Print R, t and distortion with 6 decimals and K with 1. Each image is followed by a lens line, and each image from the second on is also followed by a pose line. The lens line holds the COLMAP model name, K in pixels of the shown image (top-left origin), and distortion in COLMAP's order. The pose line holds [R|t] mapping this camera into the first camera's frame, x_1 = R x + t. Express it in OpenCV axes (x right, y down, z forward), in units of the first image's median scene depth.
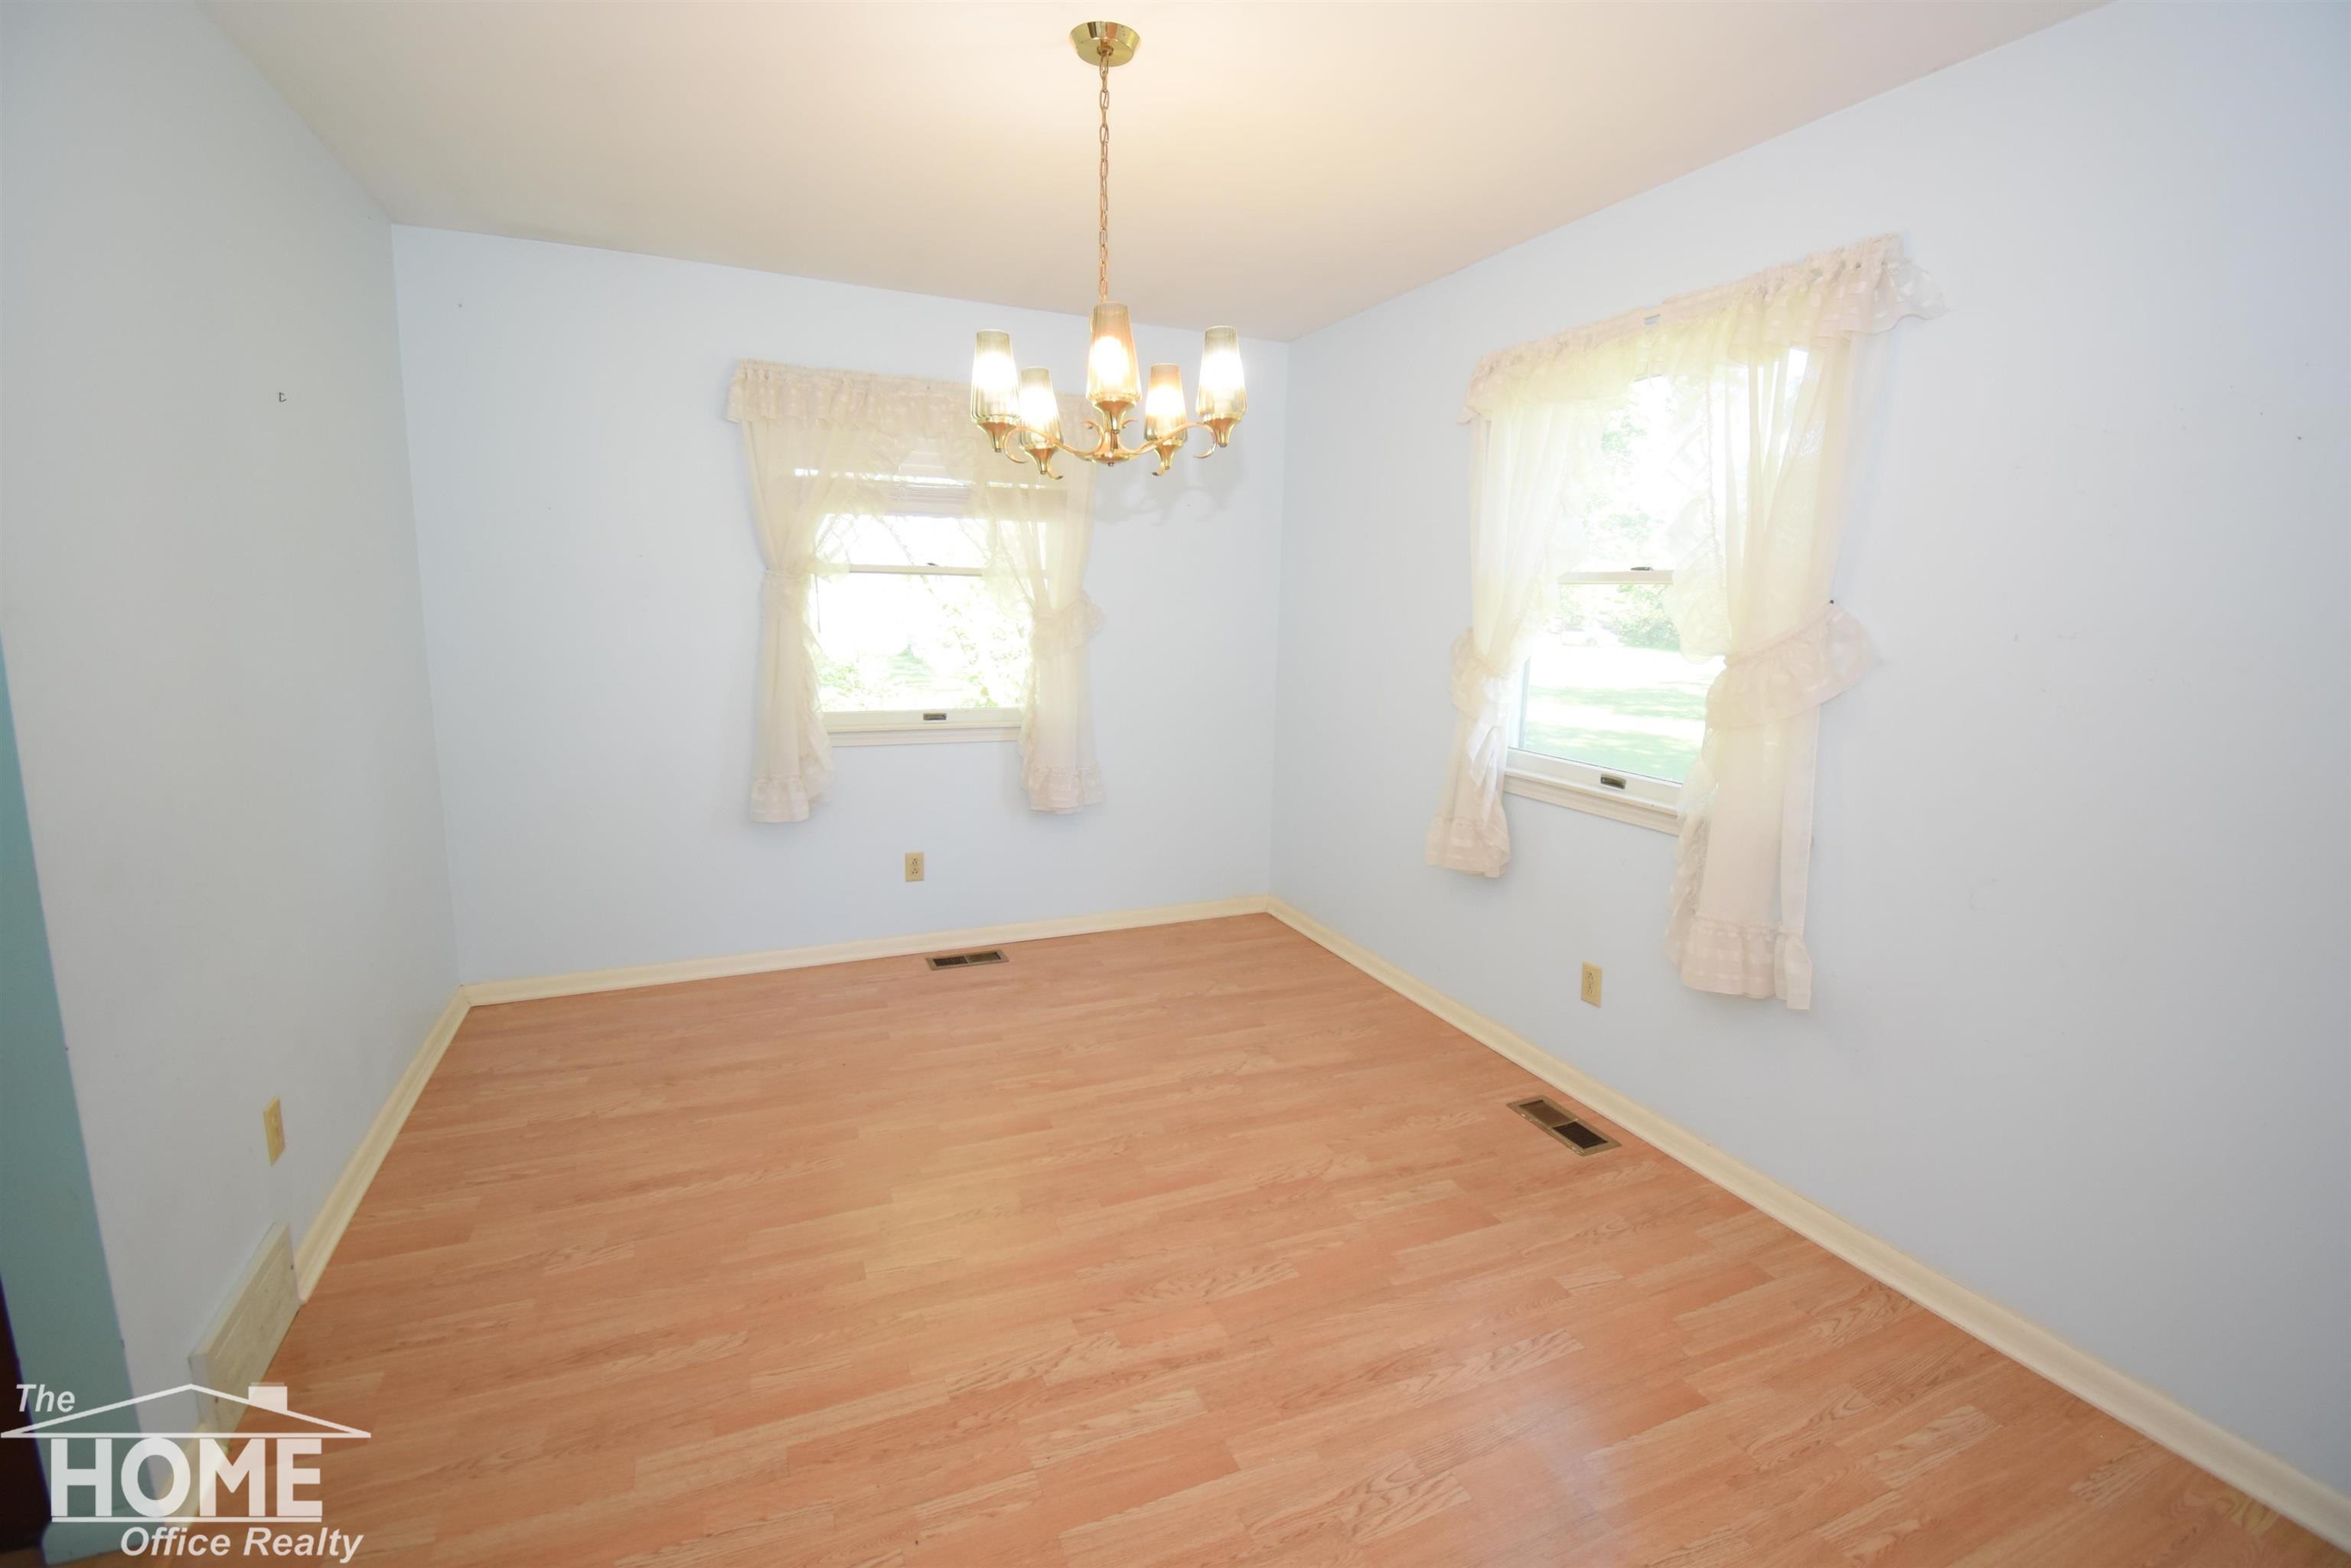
lens RADIAL K [[1048.5, 0, 1184.3], [0, 1048.5, 776.9], [0, 0, 1]] dist [0.026833, -0.035066]
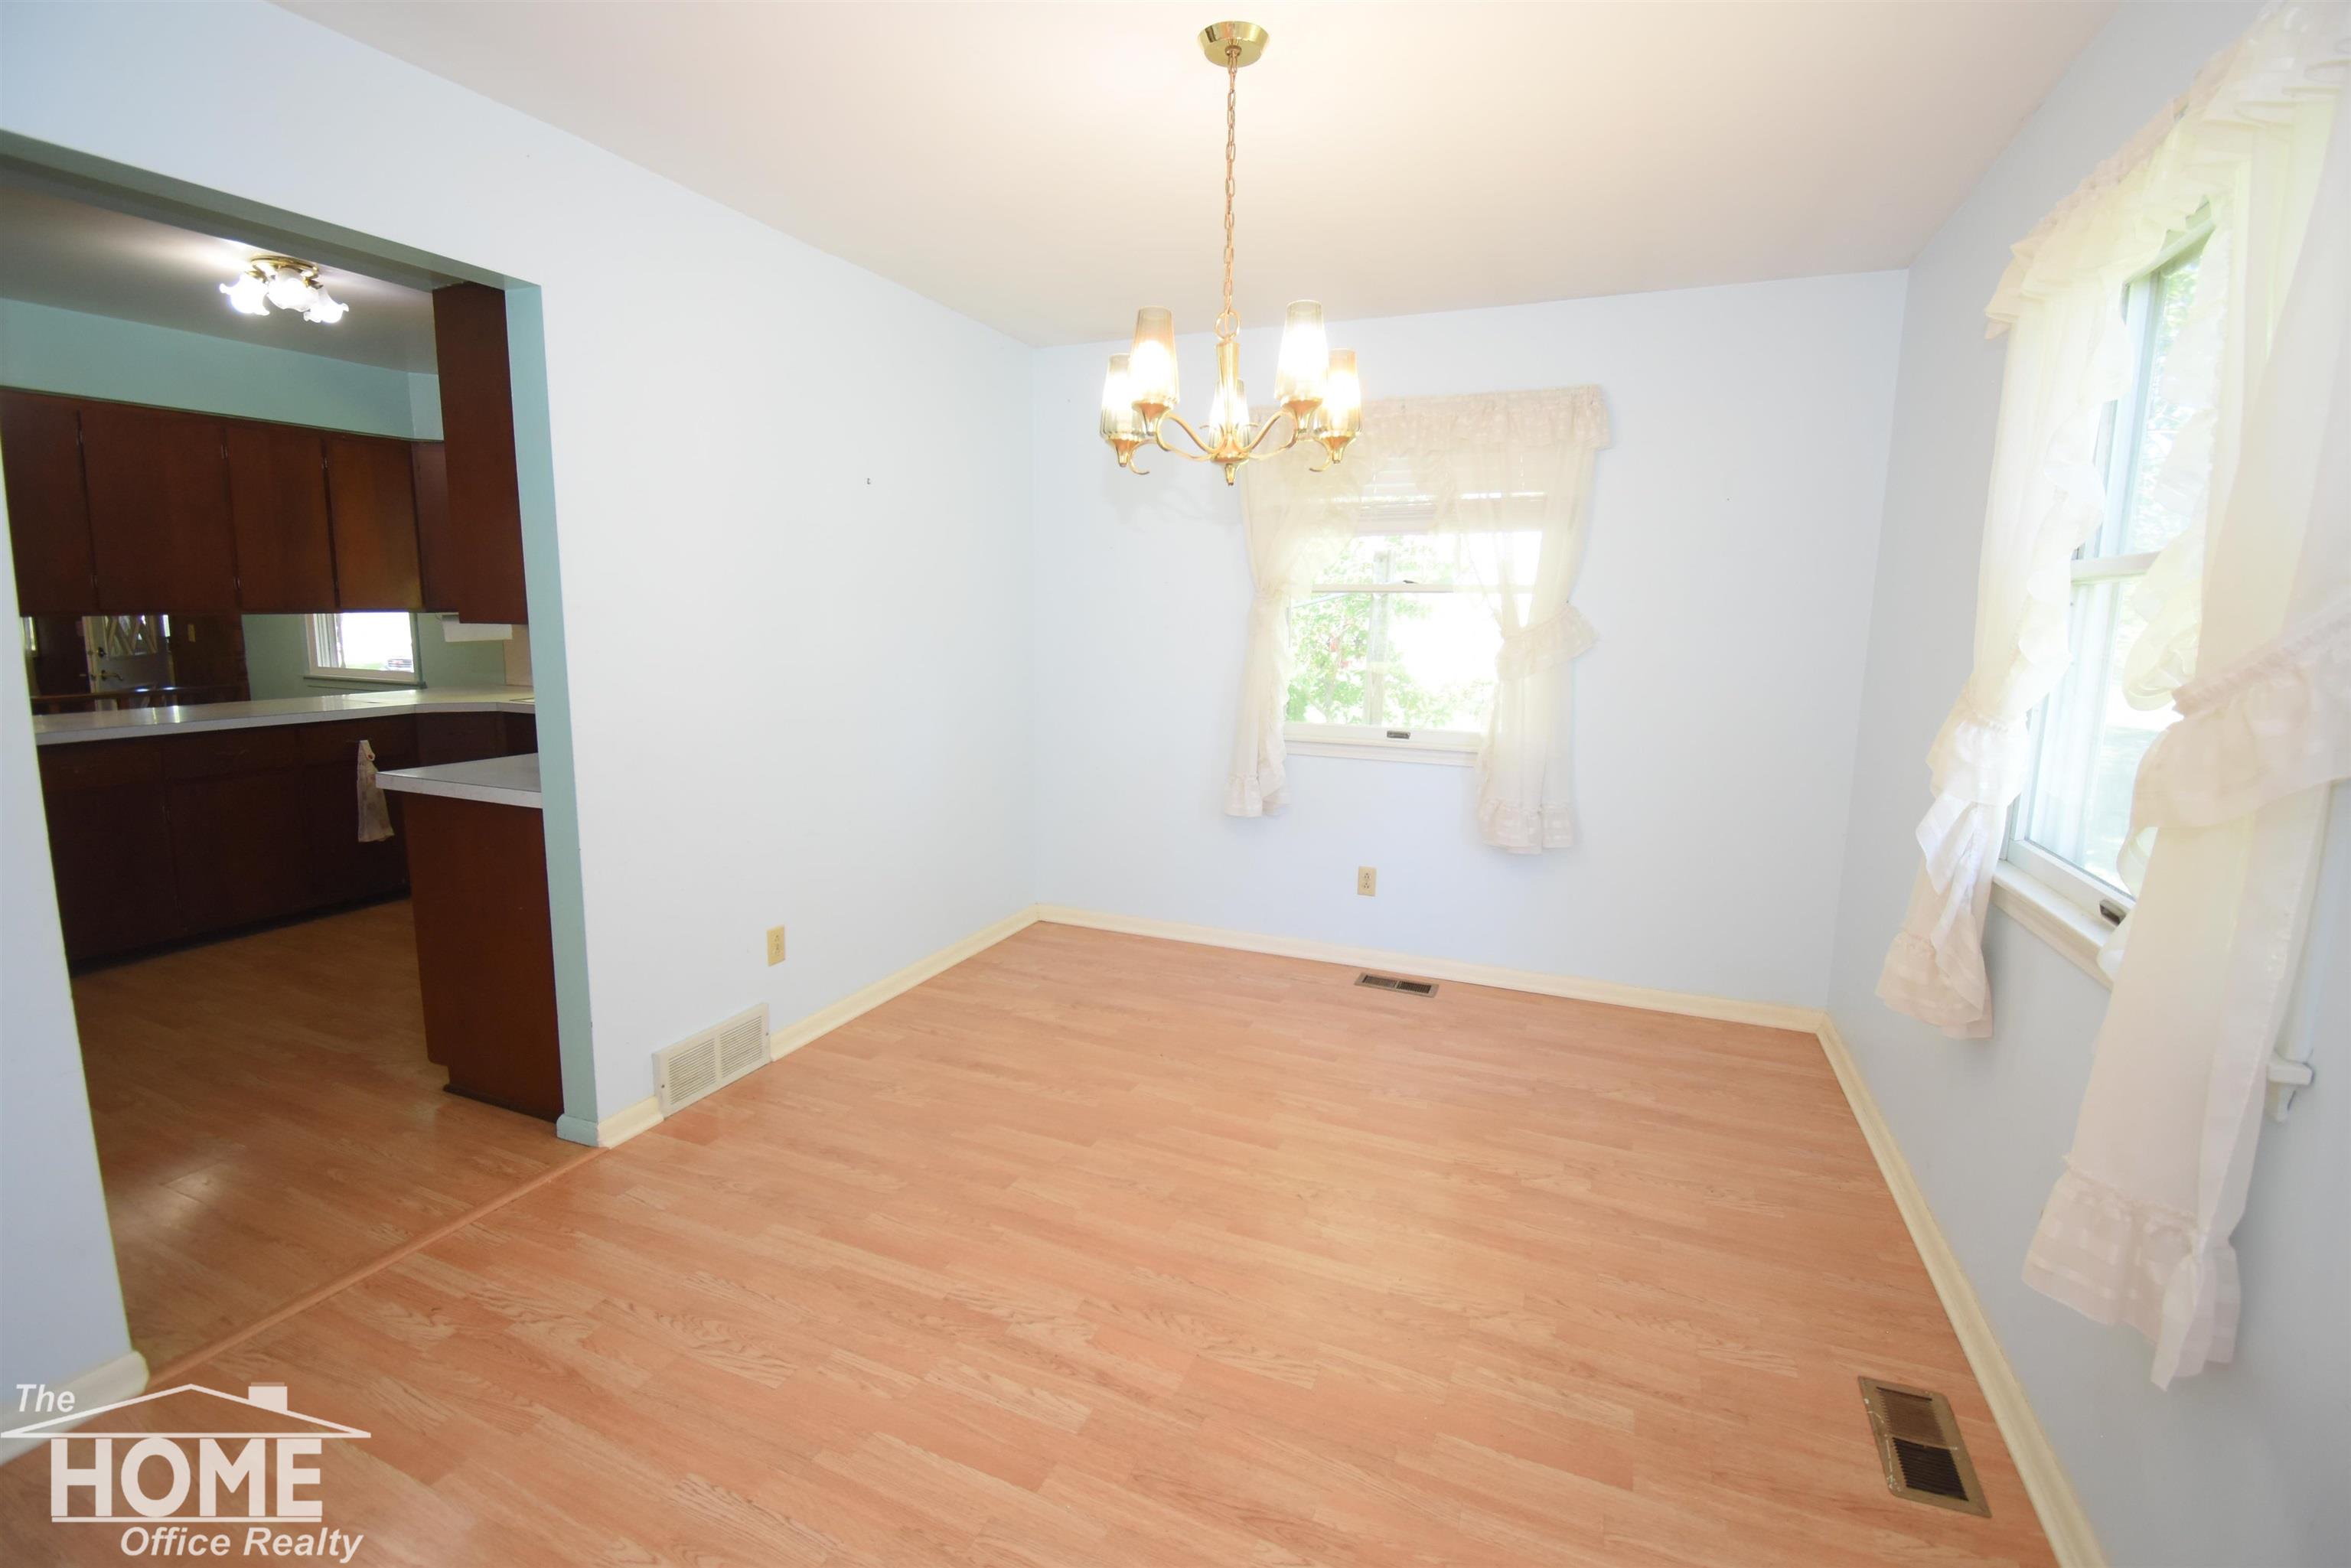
lens RADIAL K [[1048.5, 0, 1184.3], [0, 1048.5, 776.9], [0, 0, 1]] dist [0.026833, -0.035066]
pose [[0.681253, 0.103184, -0.724739, 0.550918], [-0.127303, 0.991630, 0.021518, -0.021297], [0.720894, 0.077602, 0.688687, 0.271483]]
